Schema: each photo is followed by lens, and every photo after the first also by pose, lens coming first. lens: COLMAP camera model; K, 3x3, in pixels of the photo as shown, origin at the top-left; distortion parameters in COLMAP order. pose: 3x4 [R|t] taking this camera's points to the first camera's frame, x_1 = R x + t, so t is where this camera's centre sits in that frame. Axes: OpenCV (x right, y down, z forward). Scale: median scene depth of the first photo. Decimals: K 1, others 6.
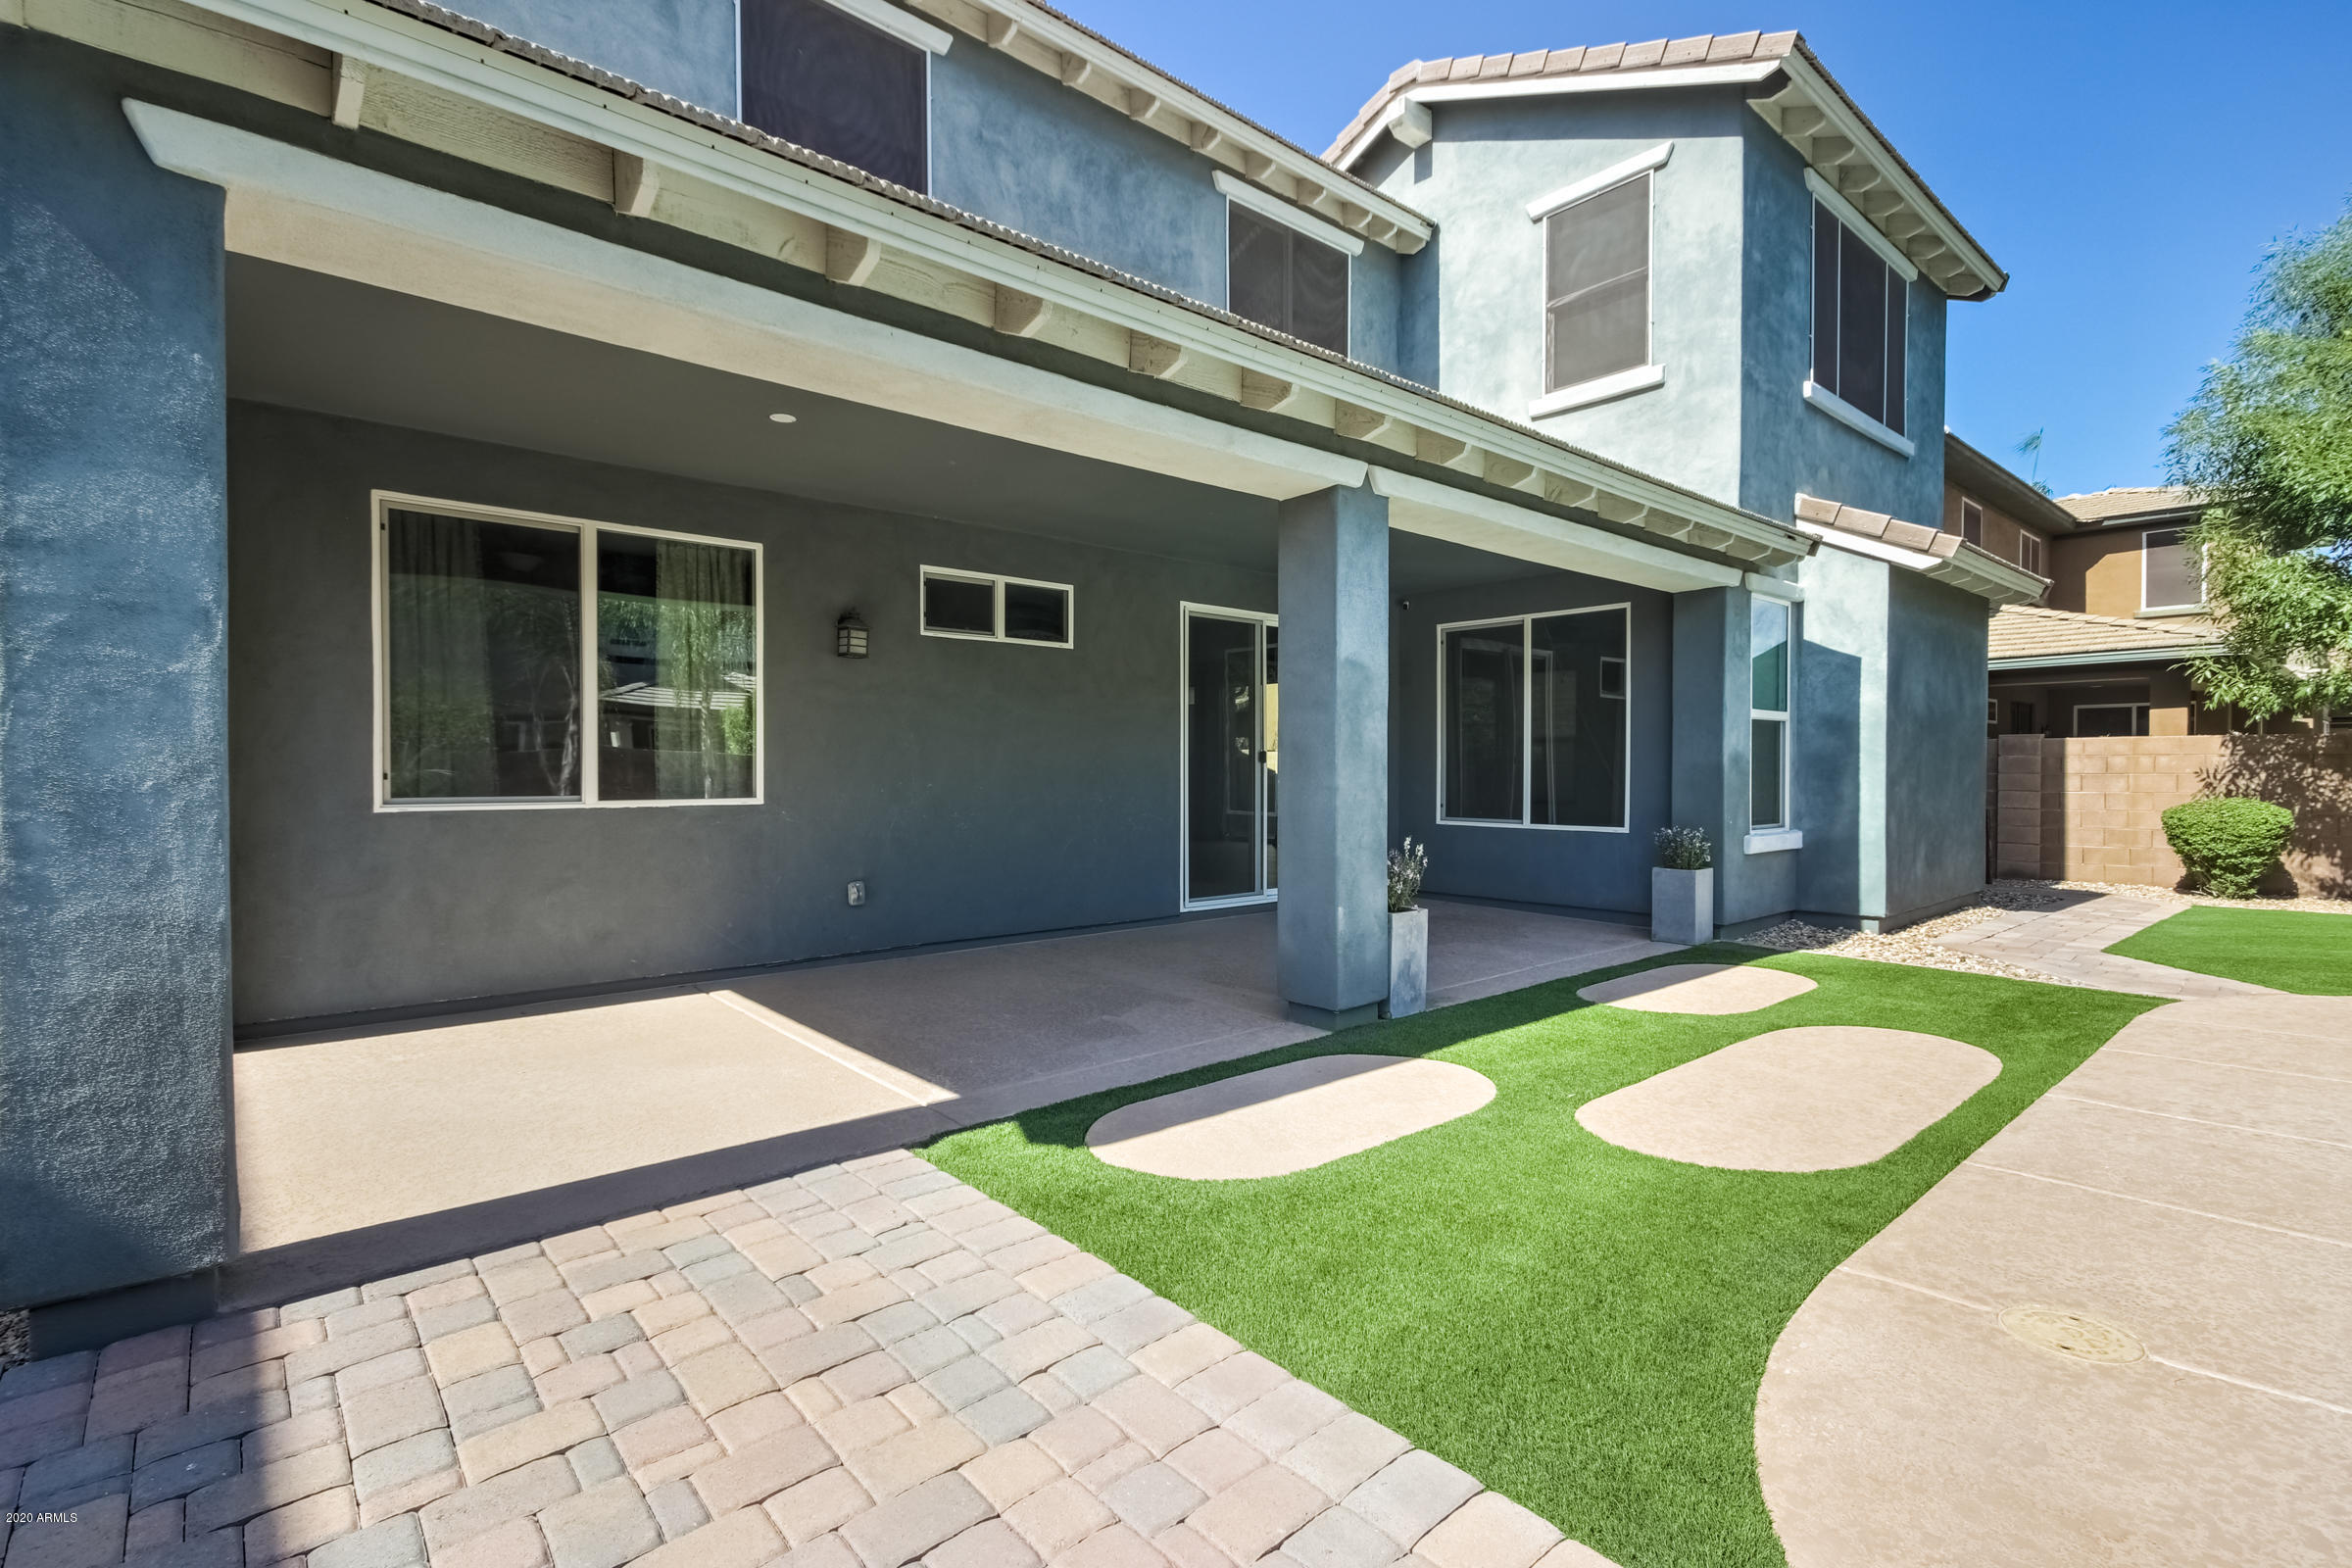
lens RADIAL K [[1086.1, 0, 1170.6], [0, 1086.1, 776.9], [0, 0, 1]] dist [0.015588, 0.000208]
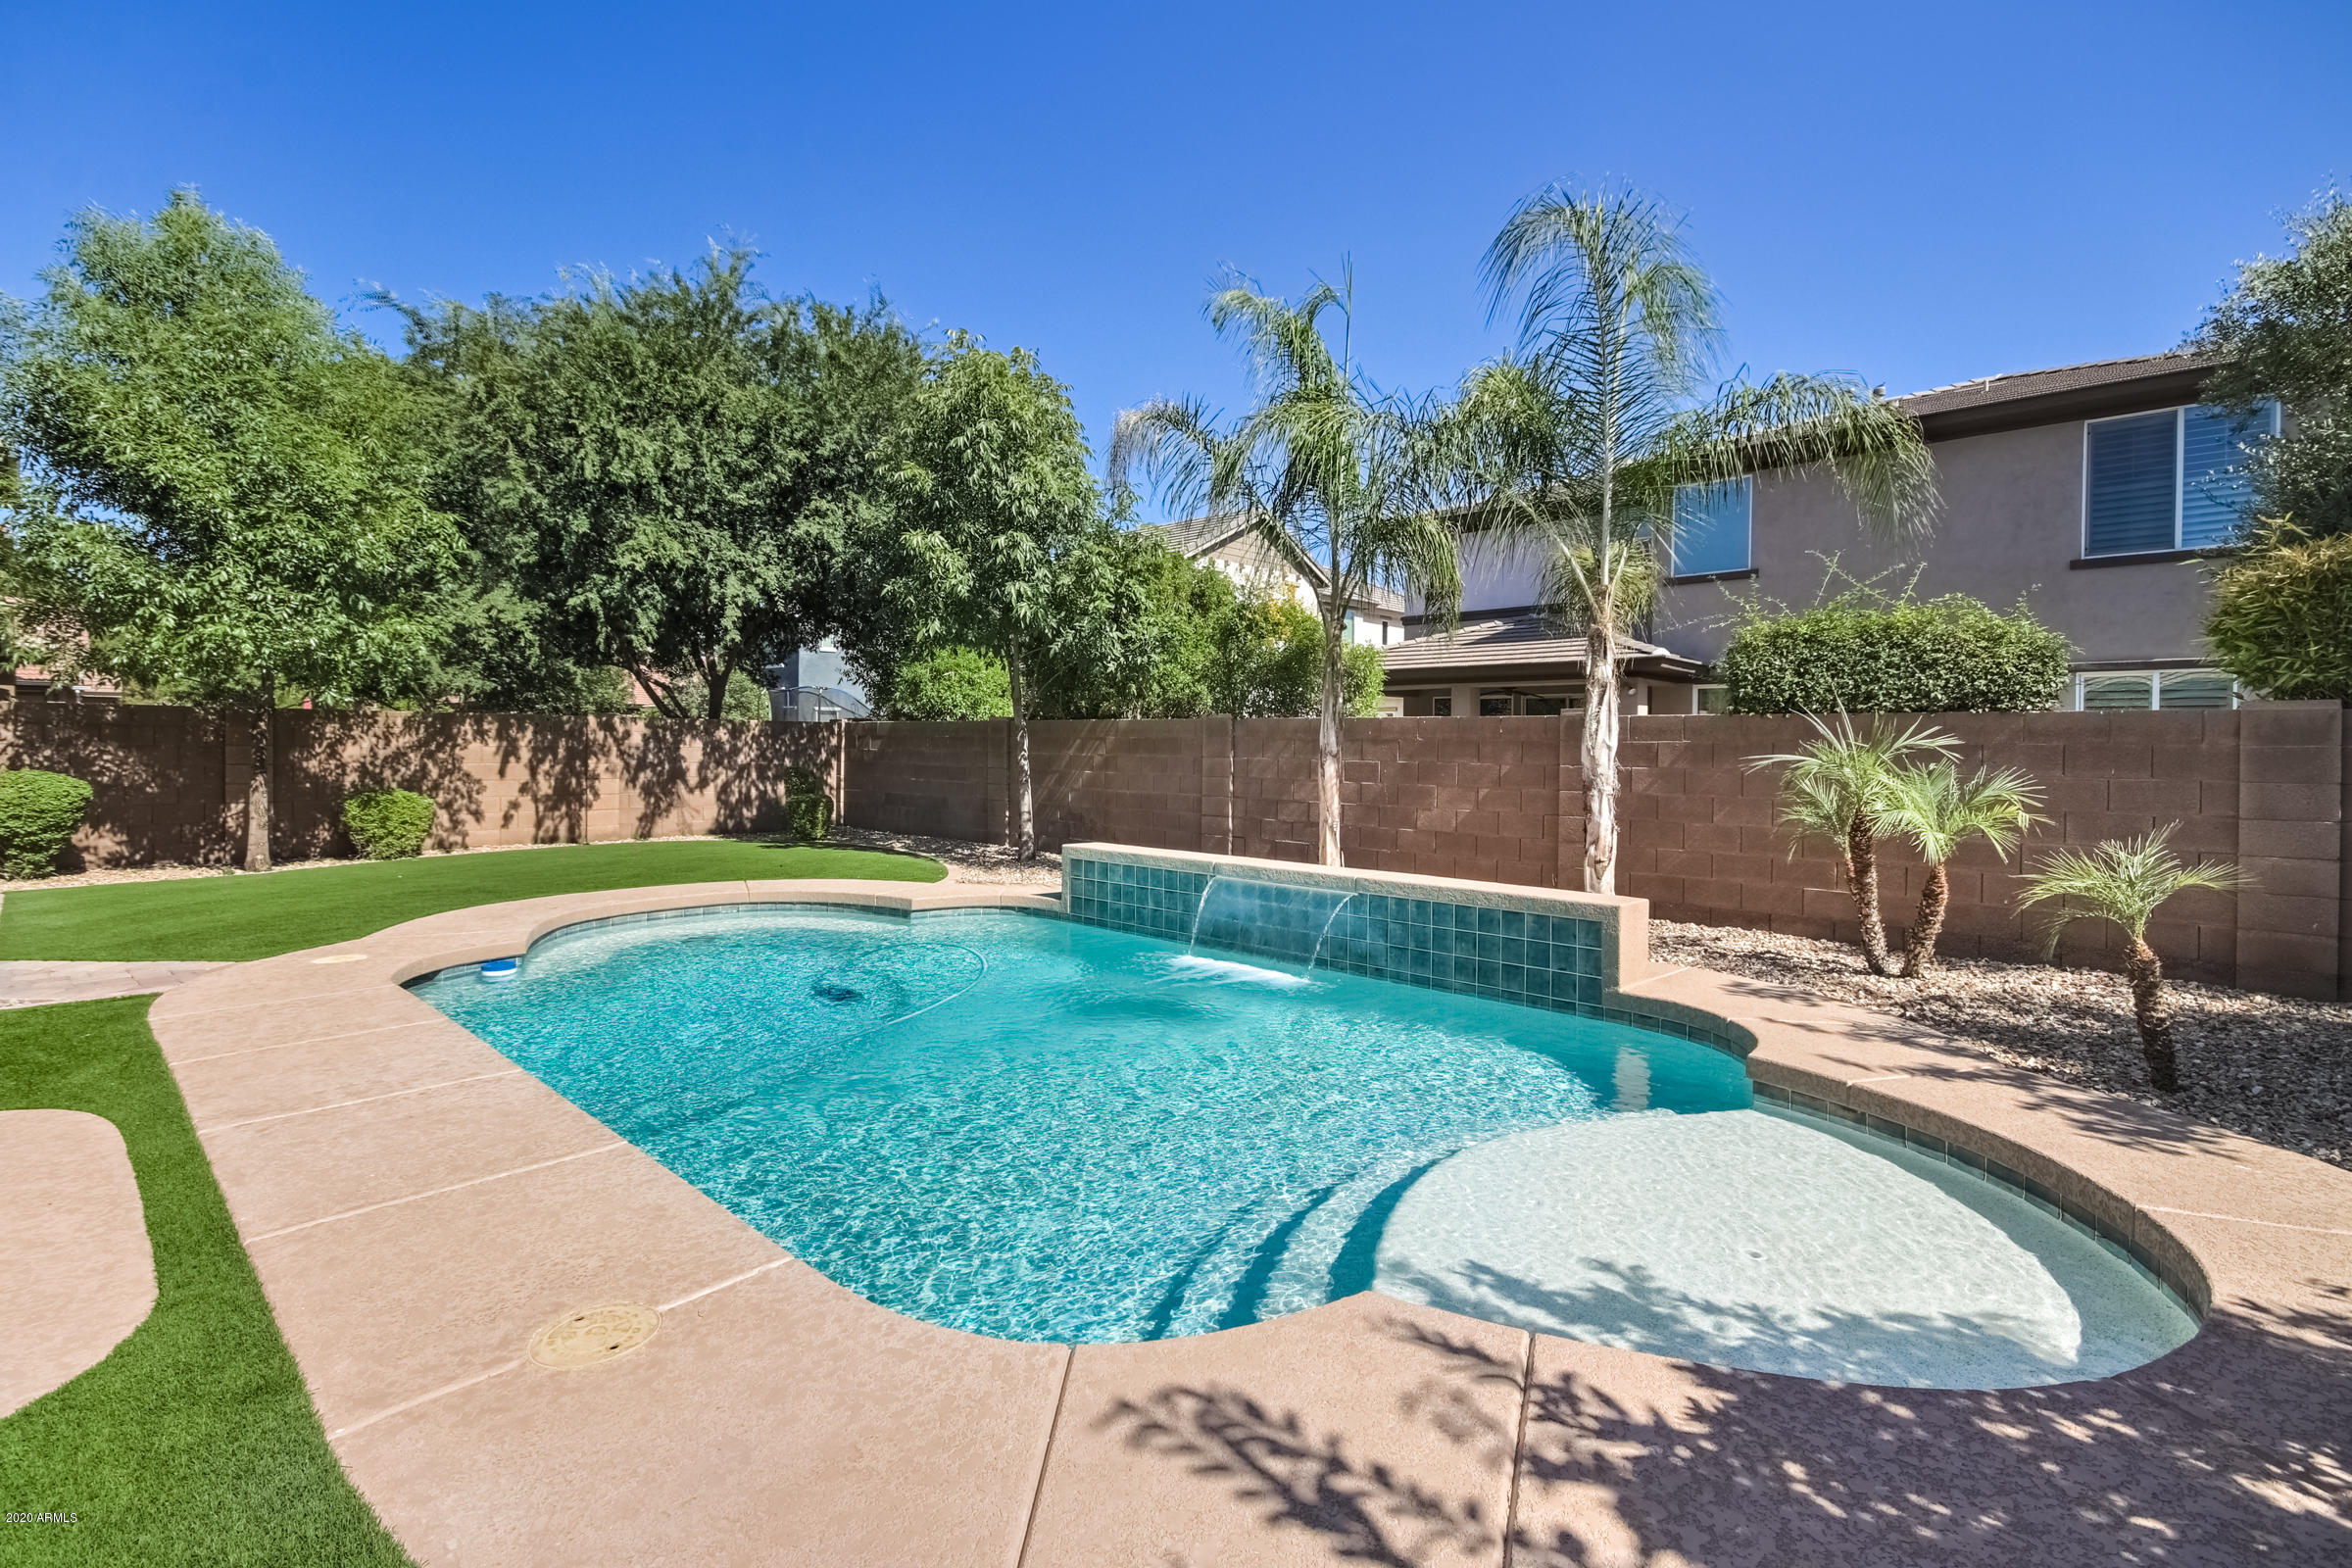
lens RADIAL K [[1104.6, 0, 1161.5], [0, 1104.6, 760.4], [0, 0, 1]] dist [0.002531, 0.013182]
pose [[-0.078880, -0.013732, 0.996790, -0.056309], [-0.002258, 0.999905, 0.013596, -0.004755], [-0.996882, -0.001179, -0.078903, 0.166916]]
